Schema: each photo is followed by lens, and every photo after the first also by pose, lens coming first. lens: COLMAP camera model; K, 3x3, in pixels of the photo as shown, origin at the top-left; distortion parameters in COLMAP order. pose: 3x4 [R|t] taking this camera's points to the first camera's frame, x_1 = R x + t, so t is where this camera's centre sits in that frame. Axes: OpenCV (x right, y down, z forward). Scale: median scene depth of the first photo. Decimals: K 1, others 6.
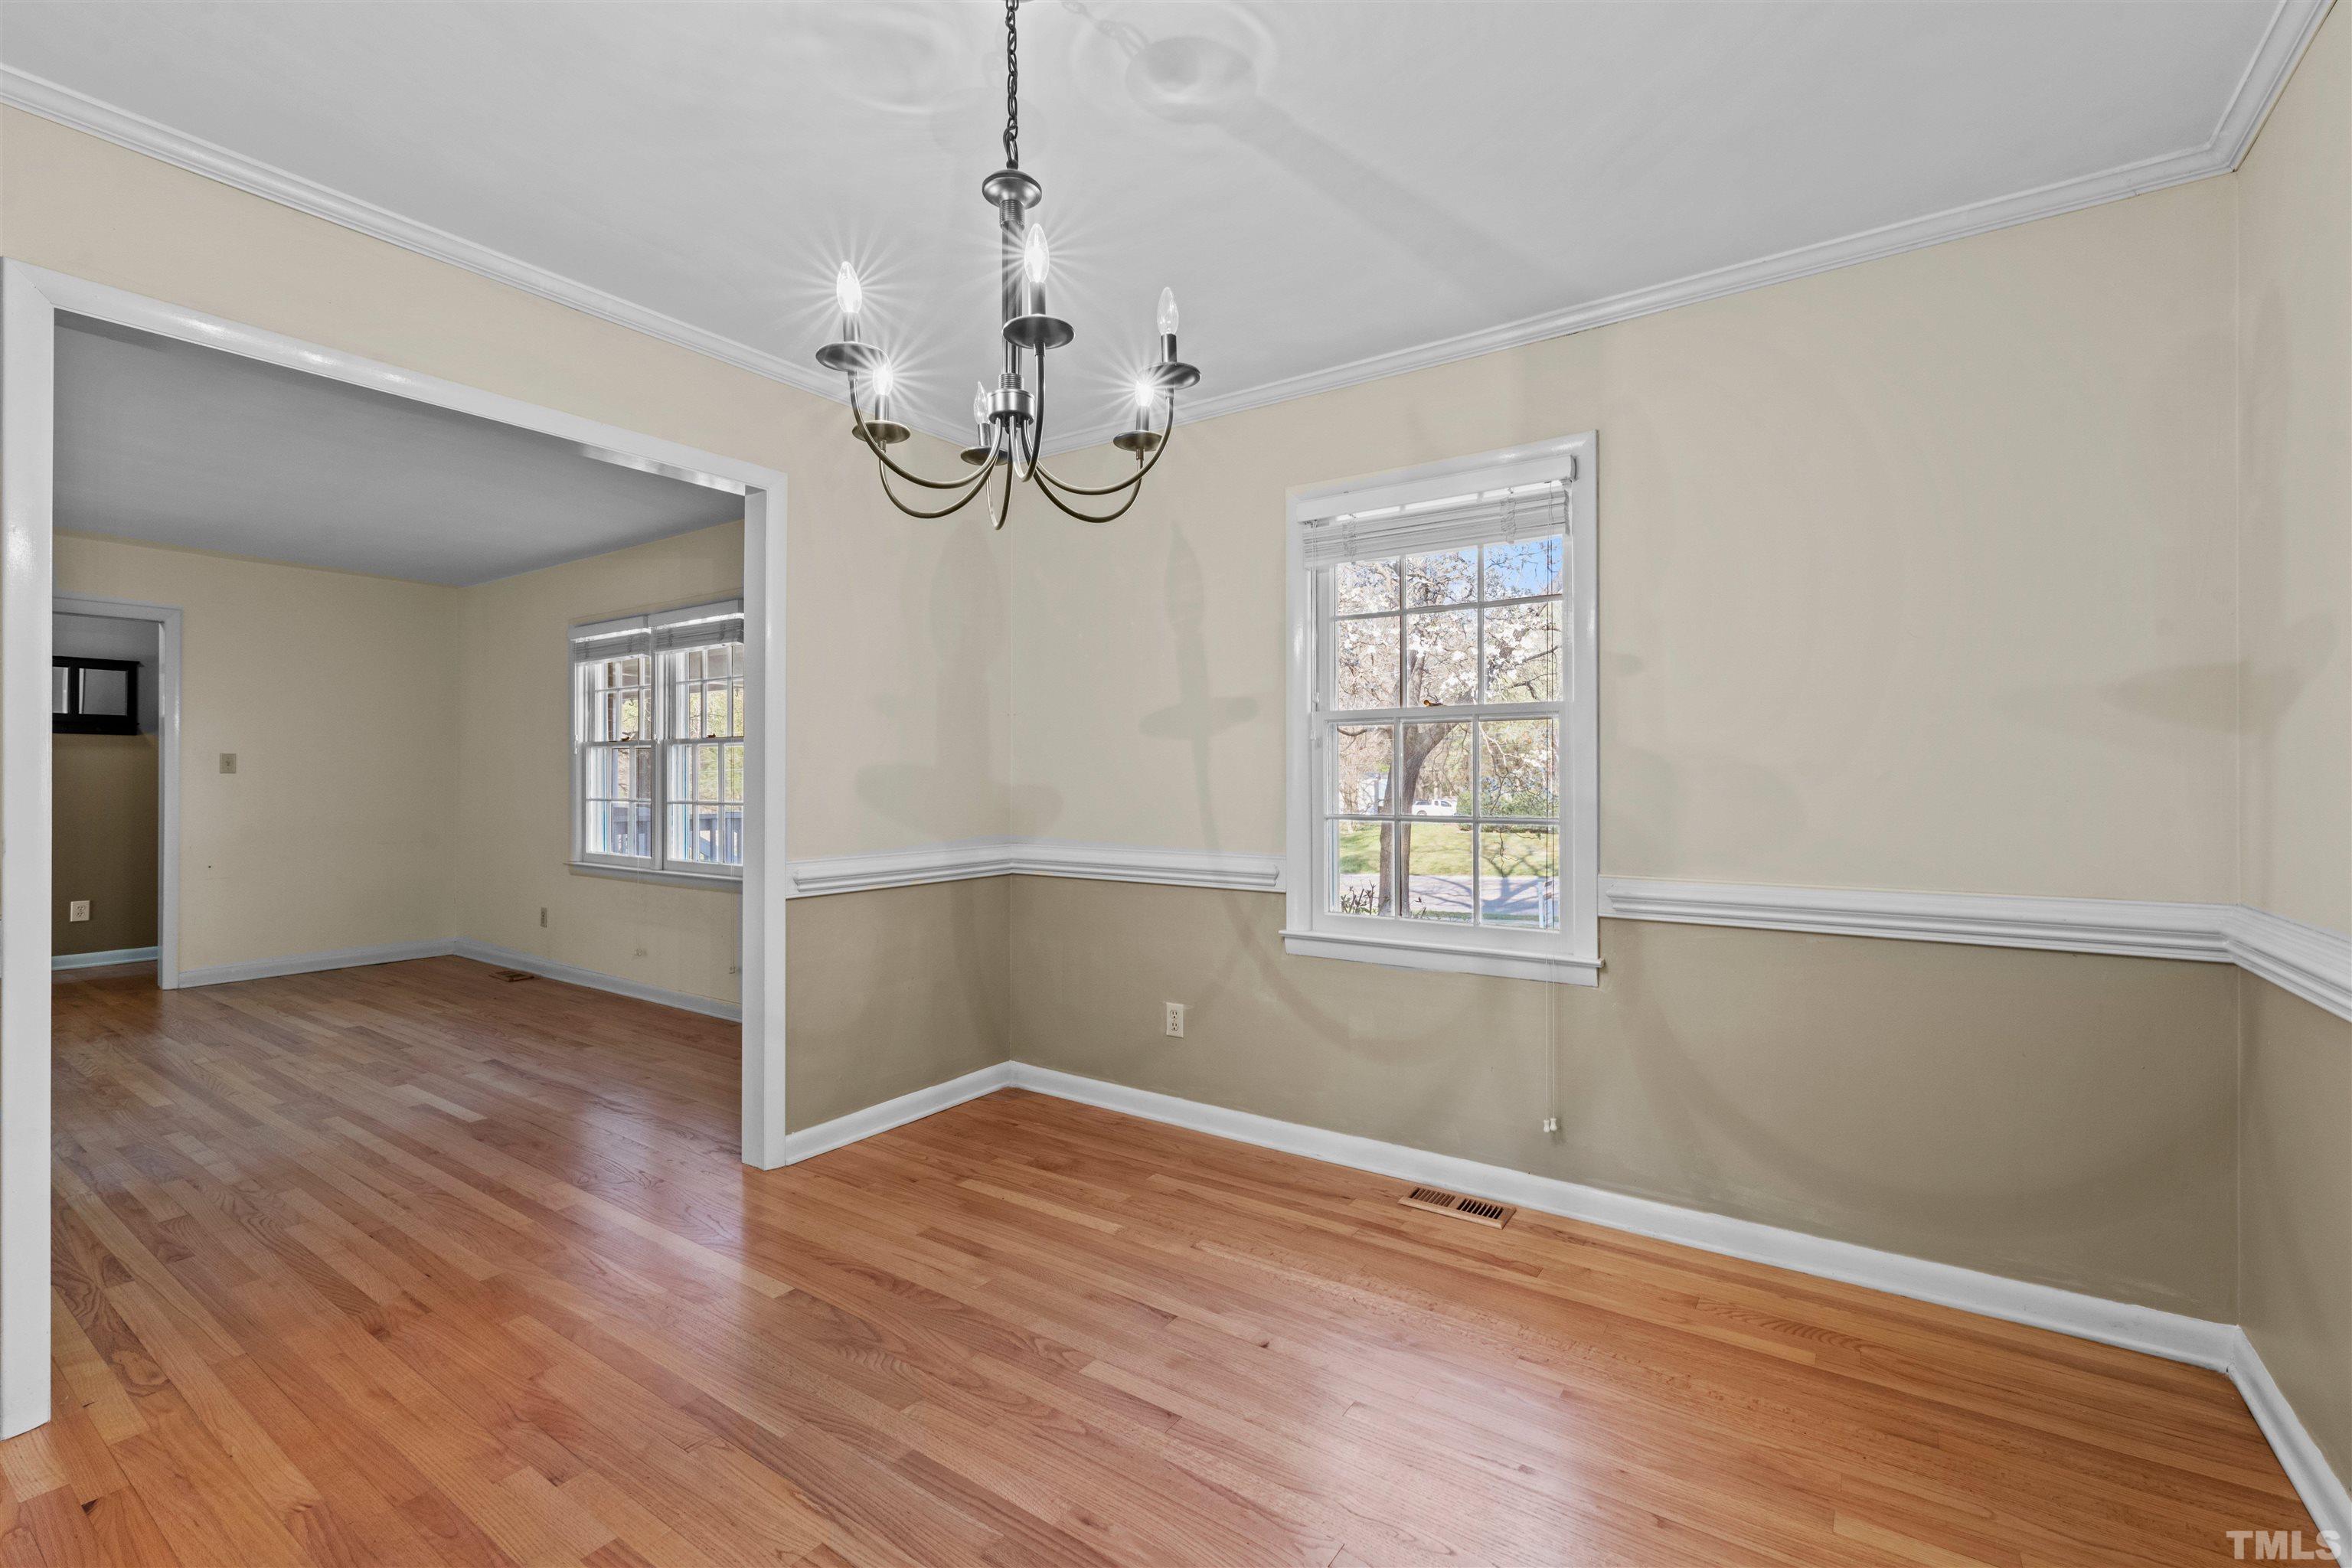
lens RADIAL K [[1027.9, 0, 1174.7], [0, 1027.9, 777.7], [0, 0, 1]] dist [-0.000566, 0.000019]
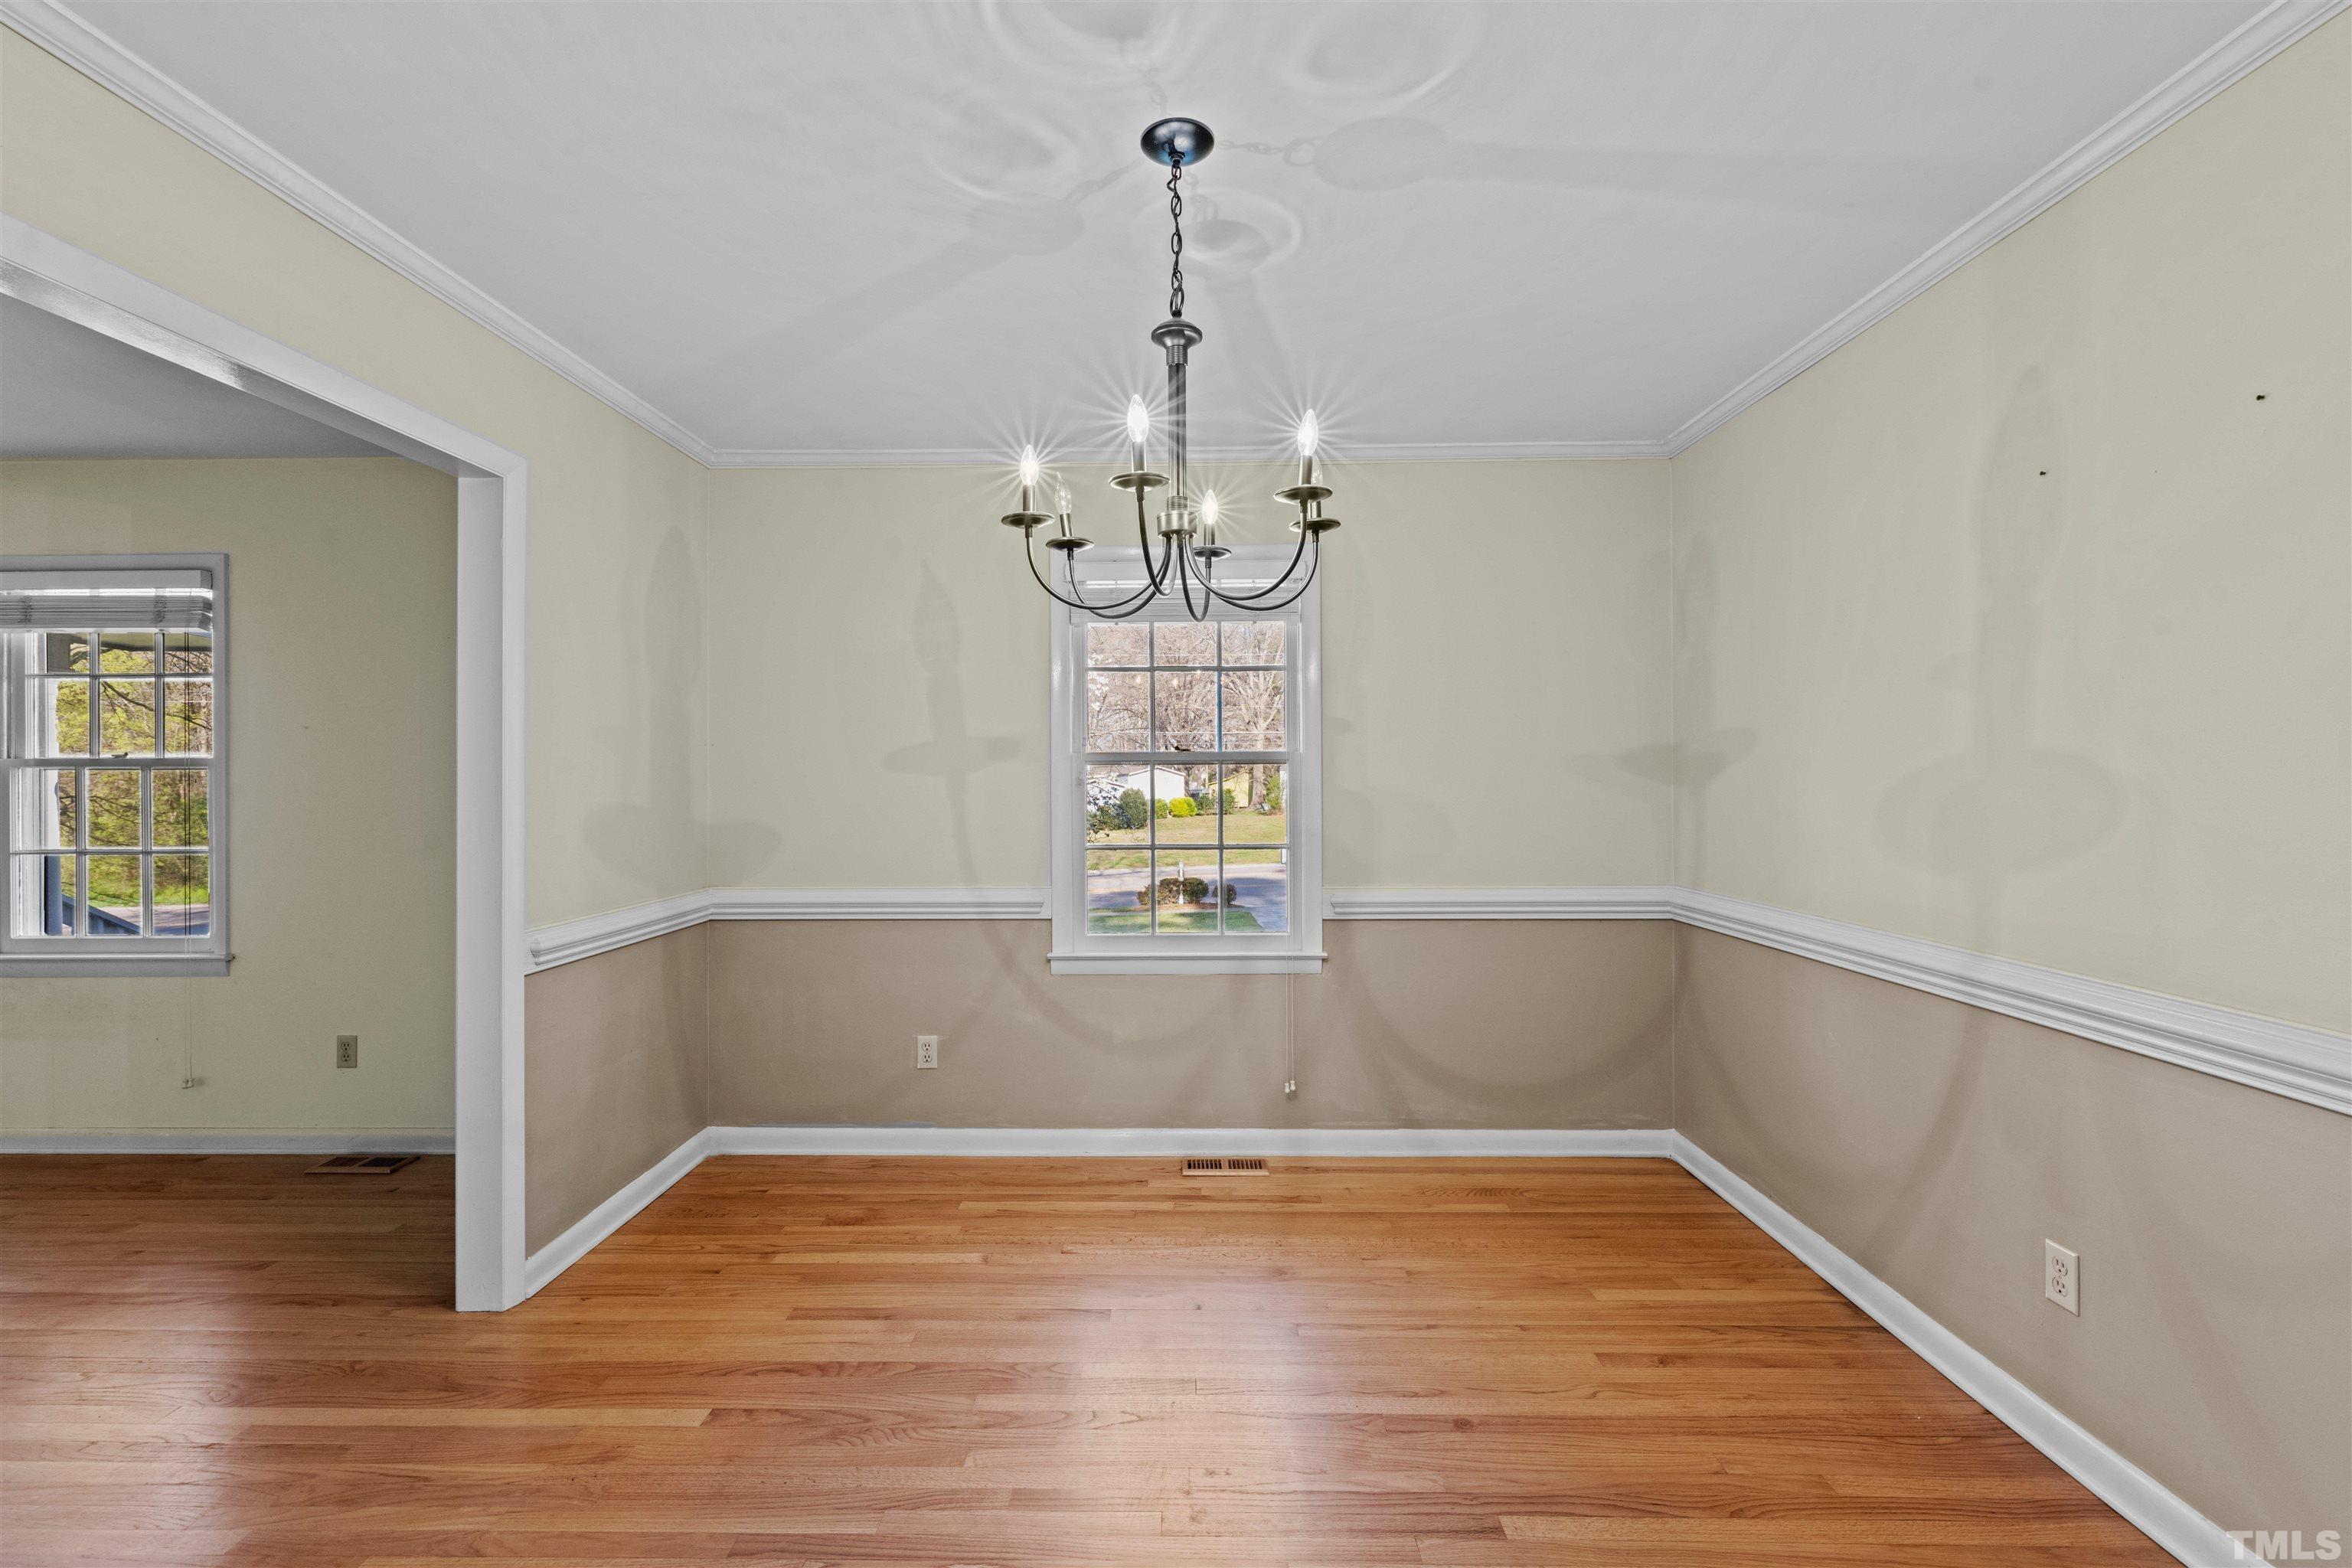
lens RADIAL K [[1027.3, 0, 1175.3], [0, 1027.3, 780.4], [0, 0, 1]] dist [0.001878, 0.000130]
pose [[0.829216, -0.005468, 0.558901, -0.420717], [0.003632, 0.999984, 0.004395, -0.042288], [-0.558916, -0.001614, 0.829223, 0.025318]]
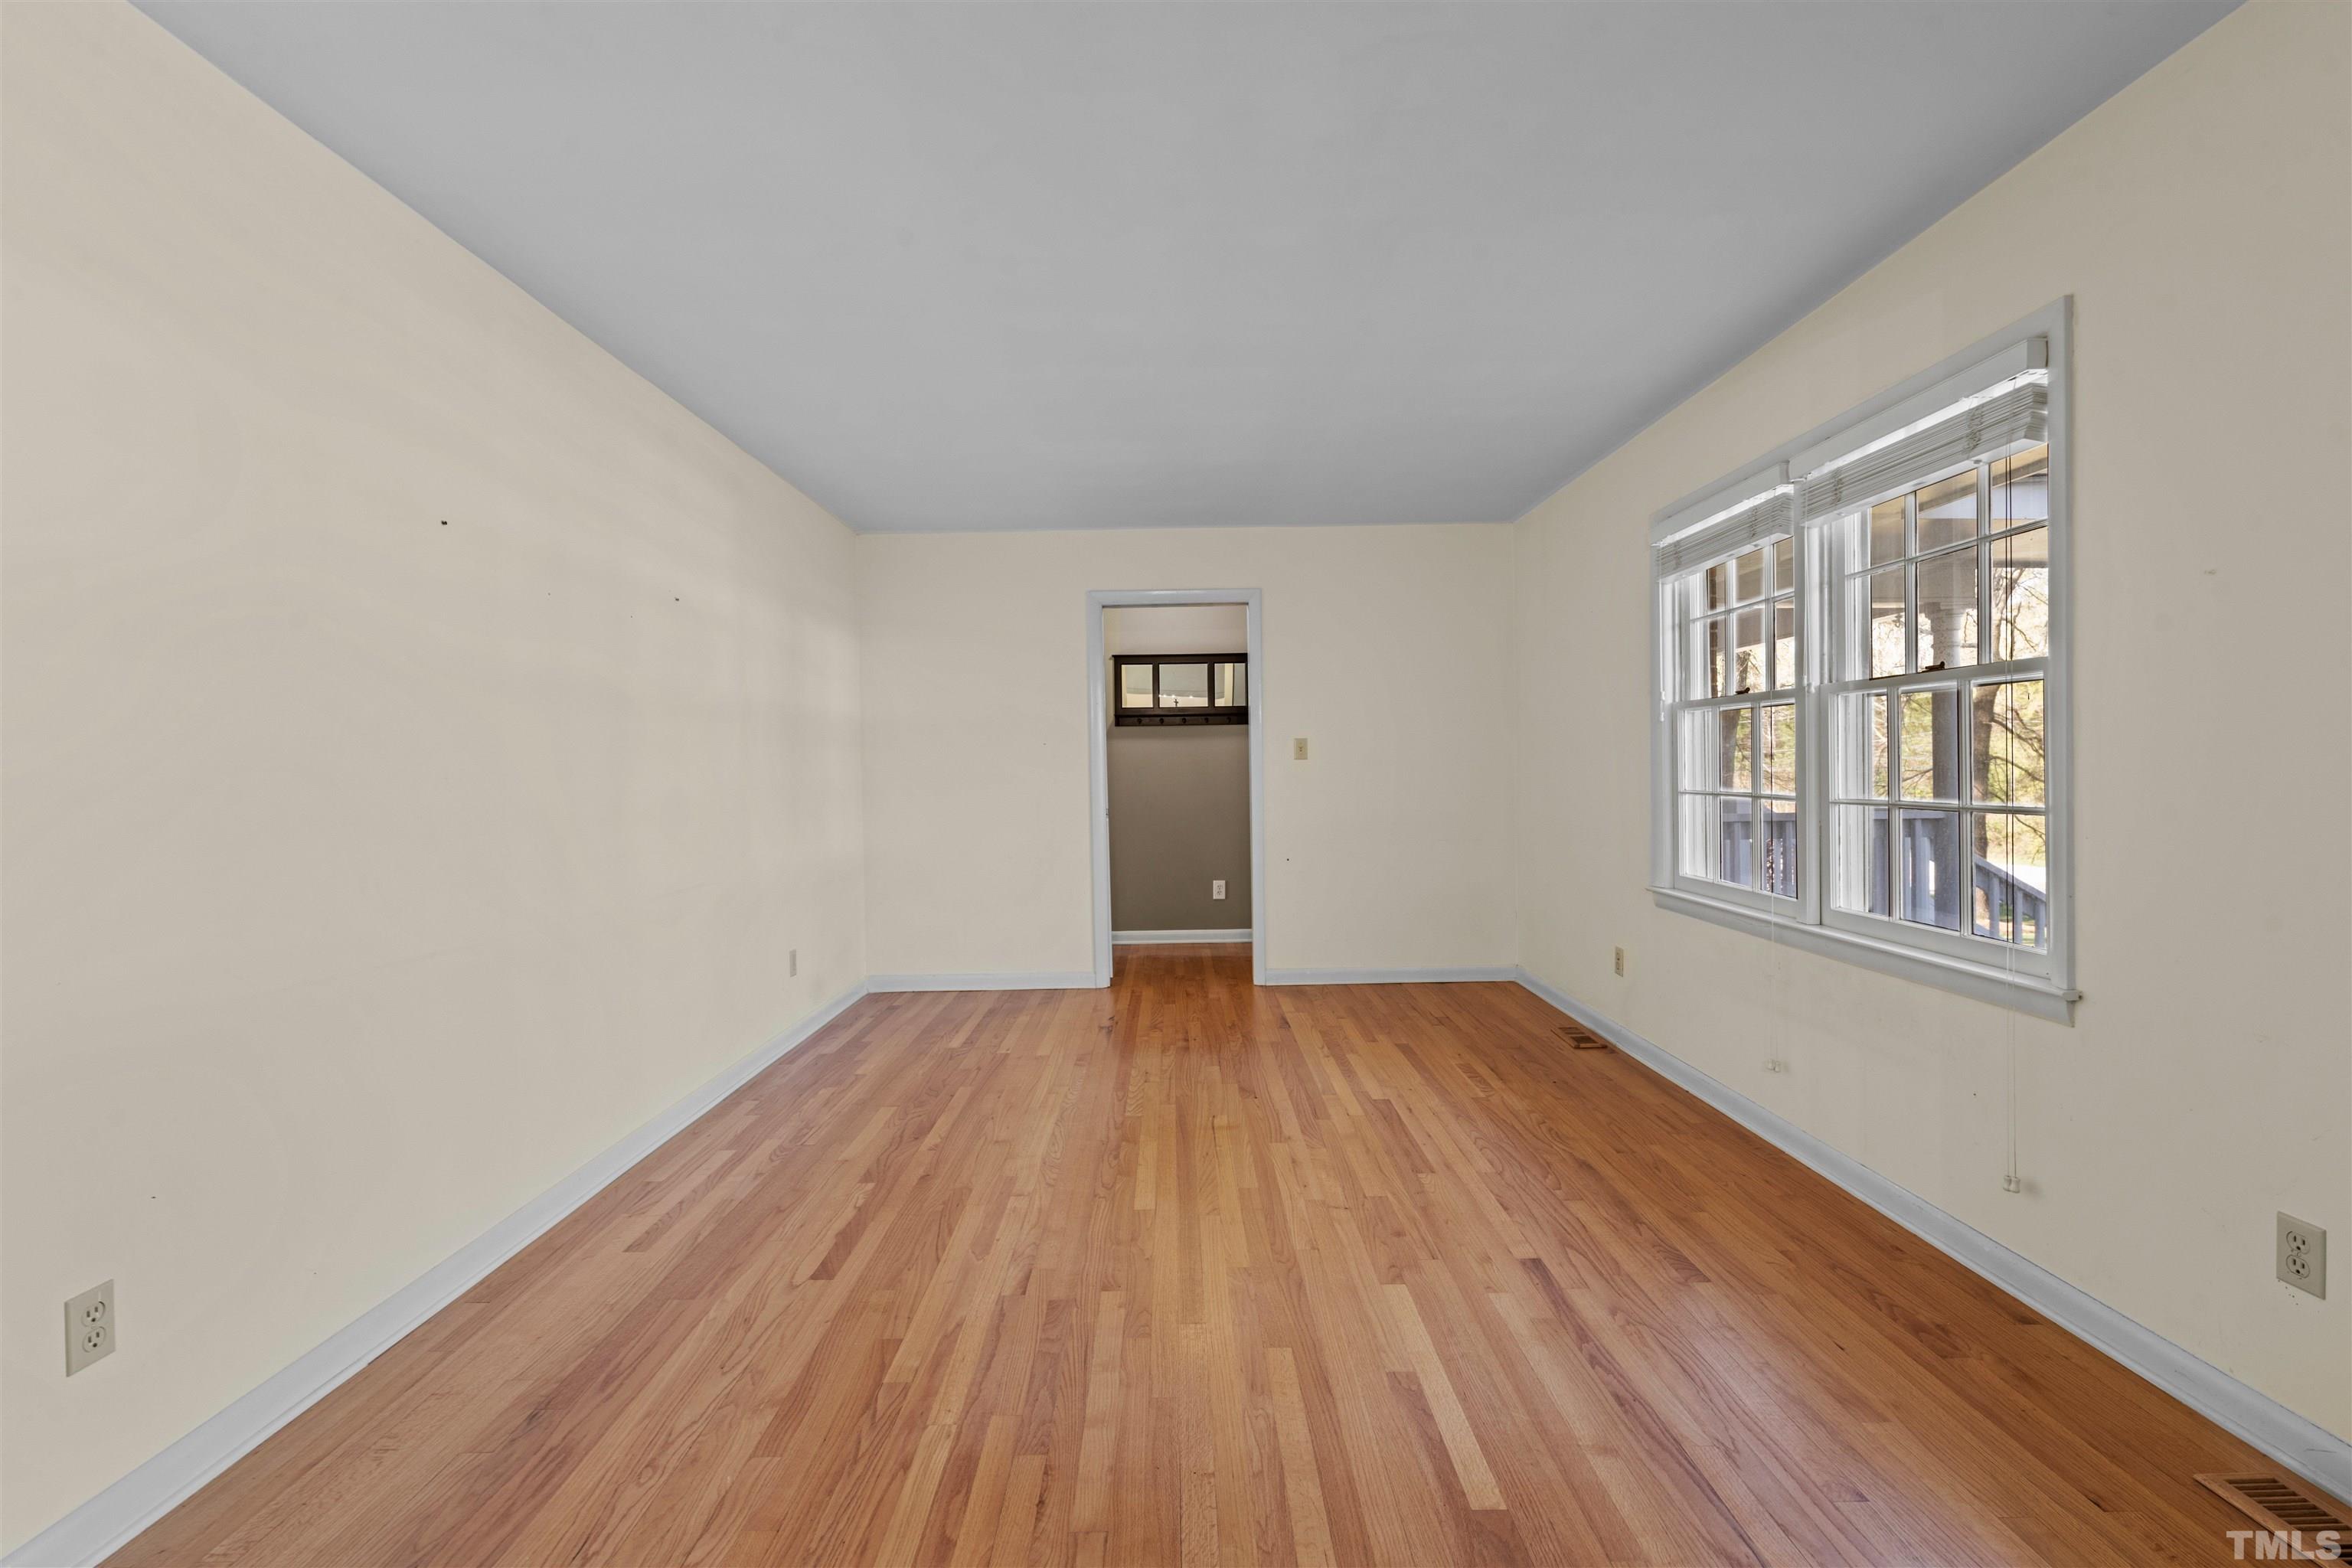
lens RADIAL K [[1027.9, 0, 1174.7], [0, 1027.9, 777.7], [0, 0, 1]] dist [-0.000566, 0.000019]
pose [[0.574329, -0.000711, -0.818624, -0.445638], [0.017084, 0.999792, 0.011117, -0.000401], [0.818446, -0.020371, 0.574222, 0.732402]]
